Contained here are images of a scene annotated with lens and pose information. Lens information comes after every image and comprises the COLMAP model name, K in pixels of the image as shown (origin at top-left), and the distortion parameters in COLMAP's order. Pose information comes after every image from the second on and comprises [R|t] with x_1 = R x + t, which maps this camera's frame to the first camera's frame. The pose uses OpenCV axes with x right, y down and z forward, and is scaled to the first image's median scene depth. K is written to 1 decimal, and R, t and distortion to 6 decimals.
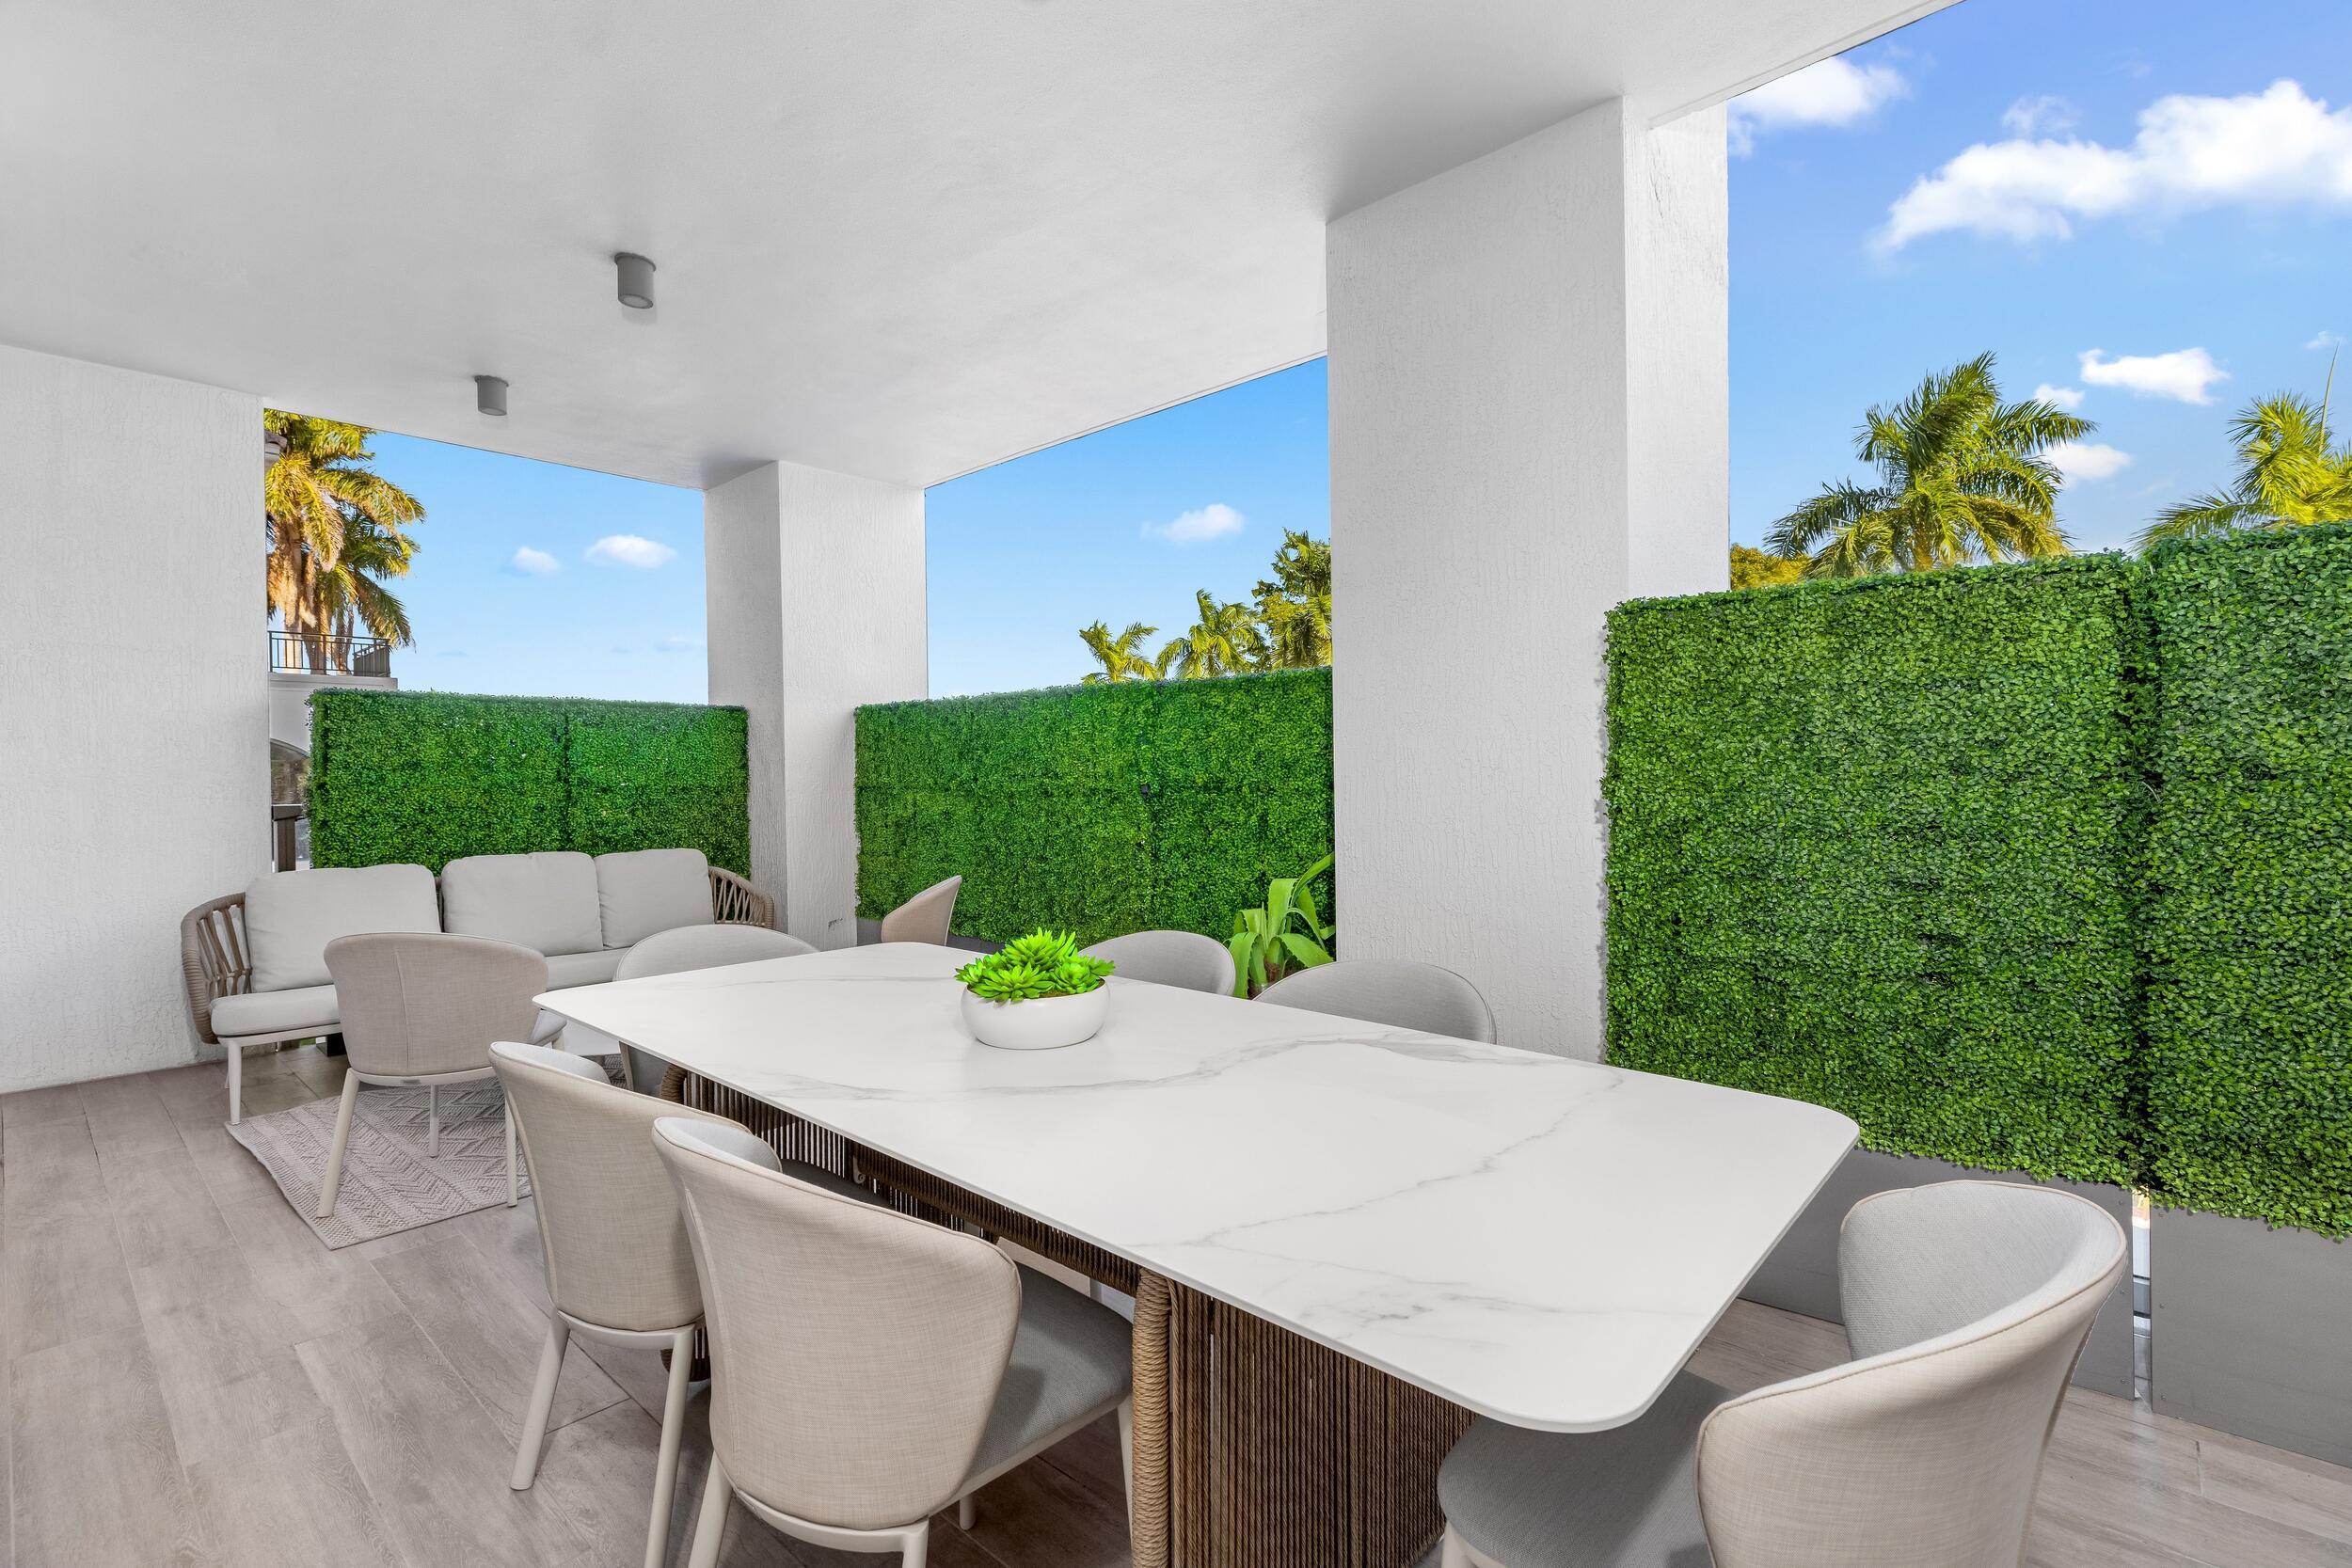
lens RADIAL K [[1053.5, 0, 1179.8], [0, 1053.5, 783.4], [0, 0, 1]] dist [0.004558, -0.001045]
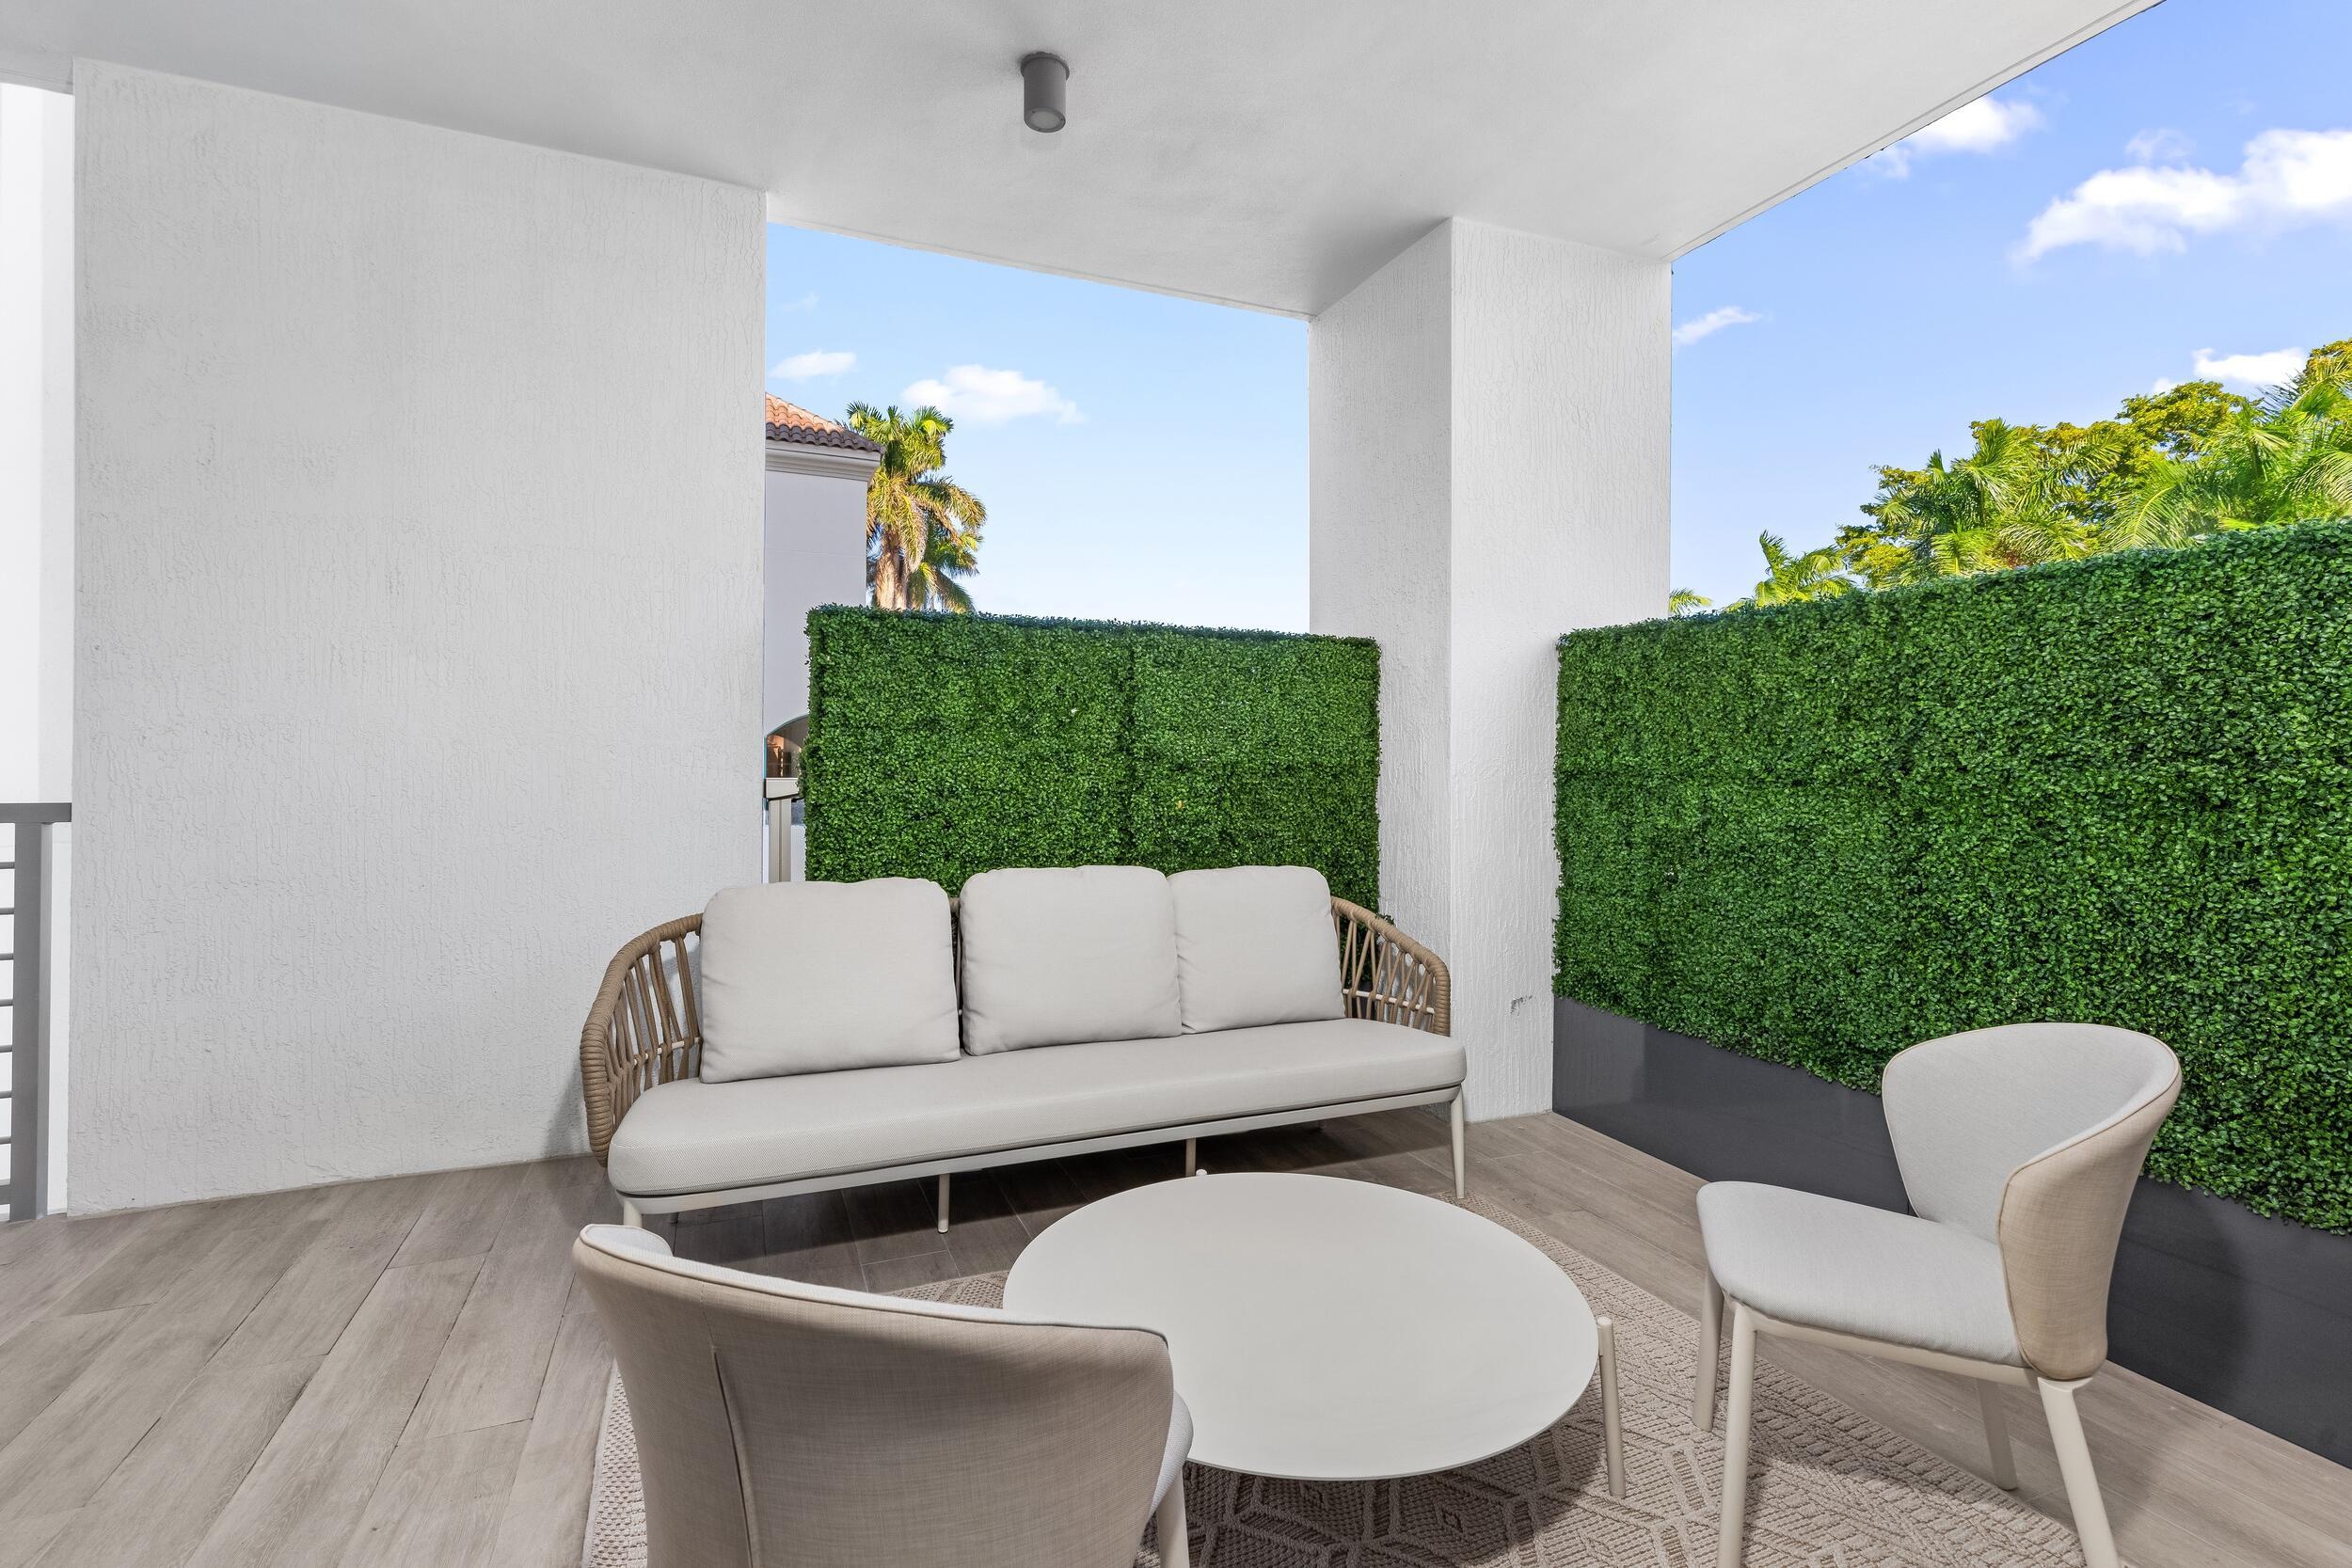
lens RADIAL K [[1053.5, 0, 1173.4], [0, 1053.5, 768.6], [0, 0, 1]] dist [0.004558, -0.001045]
pose [[0.902719, 0.023500, -0.429589, -0.270927], [-0.022895, 0.999716, 0.006578, 0.002790], [0.429621, 0.003897, 0.903001, 0.417099]]
